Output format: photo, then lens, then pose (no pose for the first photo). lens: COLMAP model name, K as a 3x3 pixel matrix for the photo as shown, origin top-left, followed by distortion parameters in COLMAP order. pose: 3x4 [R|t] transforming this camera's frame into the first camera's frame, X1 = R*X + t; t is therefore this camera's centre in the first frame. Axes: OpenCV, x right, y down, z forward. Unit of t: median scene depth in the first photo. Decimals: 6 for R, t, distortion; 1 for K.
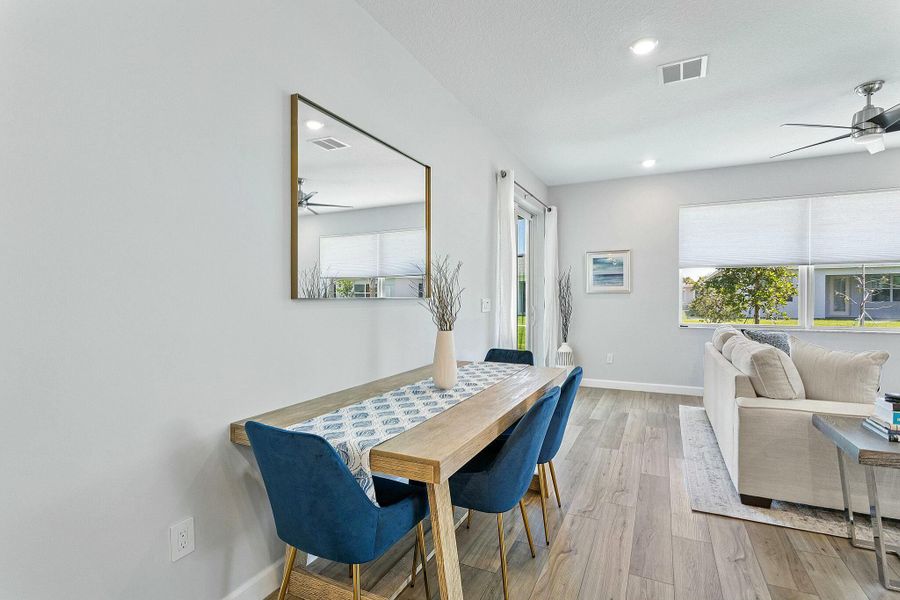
lens RADIAL K [[426.8, 0, 450.0], [0, 426.8, 300.0], [0, 0, 1]] dist [-0.002761, -0.000601]
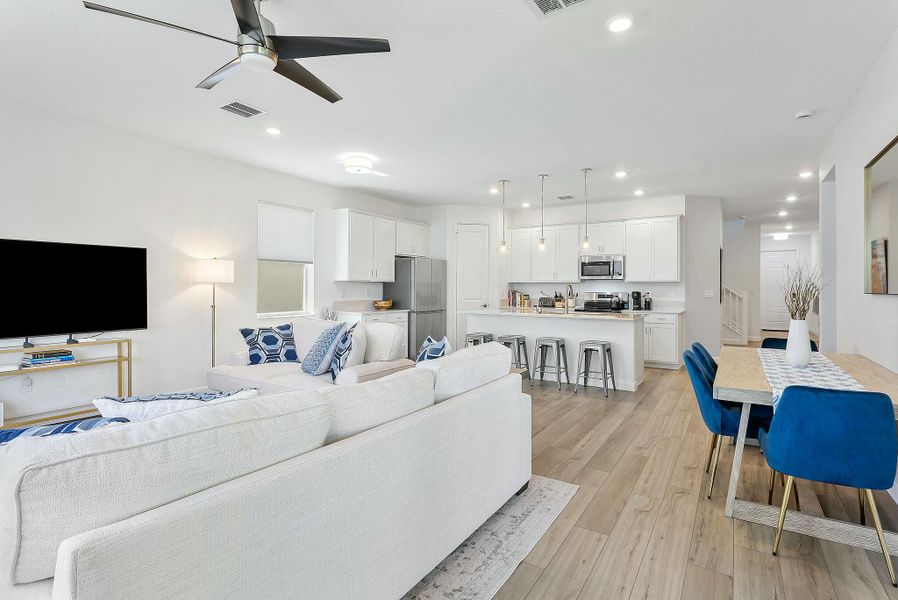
lens RADIAL K [[430.8, 0, 465.6], [0, 430.8, 284.6], [0, 0, 1]] dist [0.000368, 0.000030]
pose [[-0.995039, 0.001361, 0.099480, 0.690680], [0.000997, 0.999993, -0.003710, -0.019292], [-0.099485, -0.003593, -0.995033, 1.966220]]
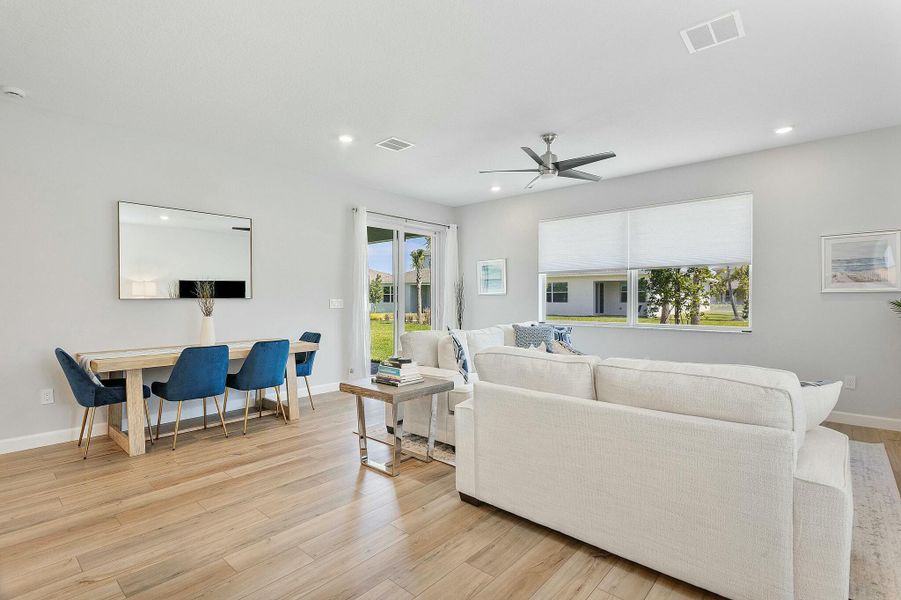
lens RADIAL K [[431.7, 0, 447.8], [0, 431.7, 296.9], [0, 0, 1]] dist [0.001195, -0.000020]
pose [[0.961989, -0.001039, -0.273085, 1.253864], [-0.000993, 0.999973, -0.007306, -0.000894], [0.273085, 0.007299, 0.961962, -0.426111]]
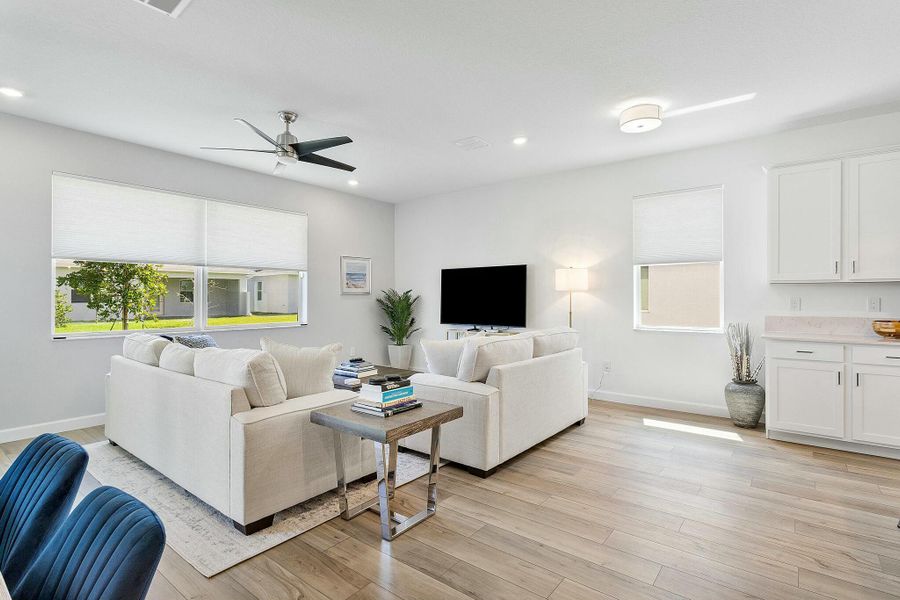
lens RADIAL K [[444.1, 0, 455.2], [0, 444.1, 293.4], [0, 0, 1]] dist [0.000717, 0.000300]
pose [[0.203280, 0.009531, 0.979074, -0.116201], [0.005719, 0.999924, -0.010921, -0.004301], [-0.979104, 0.007819, 0.203210, 0.374795]]
